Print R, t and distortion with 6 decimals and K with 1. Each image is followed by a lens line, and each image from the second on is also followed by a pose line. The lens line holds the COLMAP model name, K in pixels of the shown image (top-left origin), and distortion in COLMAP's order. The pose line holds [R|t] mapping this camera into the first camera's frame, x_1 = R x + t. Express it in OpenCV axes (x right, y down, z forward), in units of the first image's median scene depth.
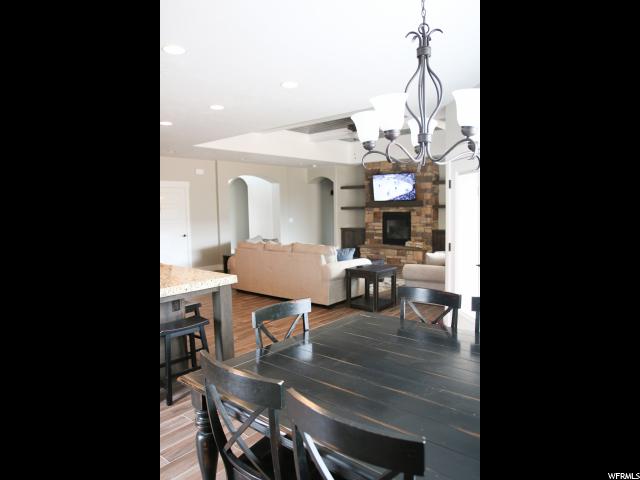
lens RADIAL K [[395.7, 0, 320.0], [0, 395.7, 240.0], [0, 0, 1]] dist [-0.071904, 0.000407]
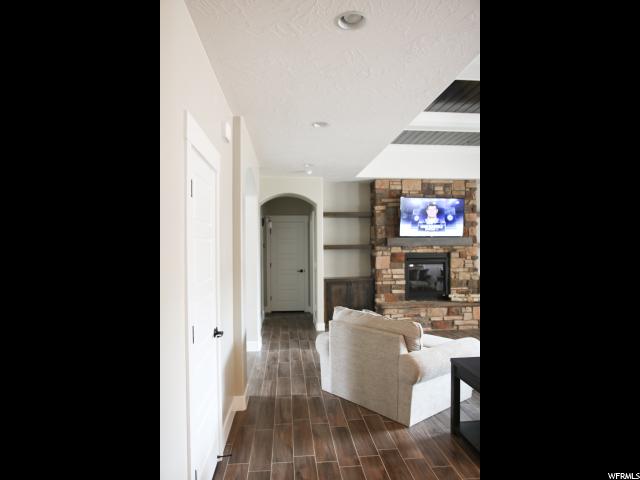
lens RADIAL K [[395.7, 0, 320.0], [0, 395.7, 240.0], [0, 0, 1]] dist [-0.071904, 0.000407]
pose [[0.710839, 0.025648, 0.702887, -0.419788], [0.052920, 0.994552, -0.089810, -0.039805], [-0.701361, 0.101038, 0.705609, 0.621293]]
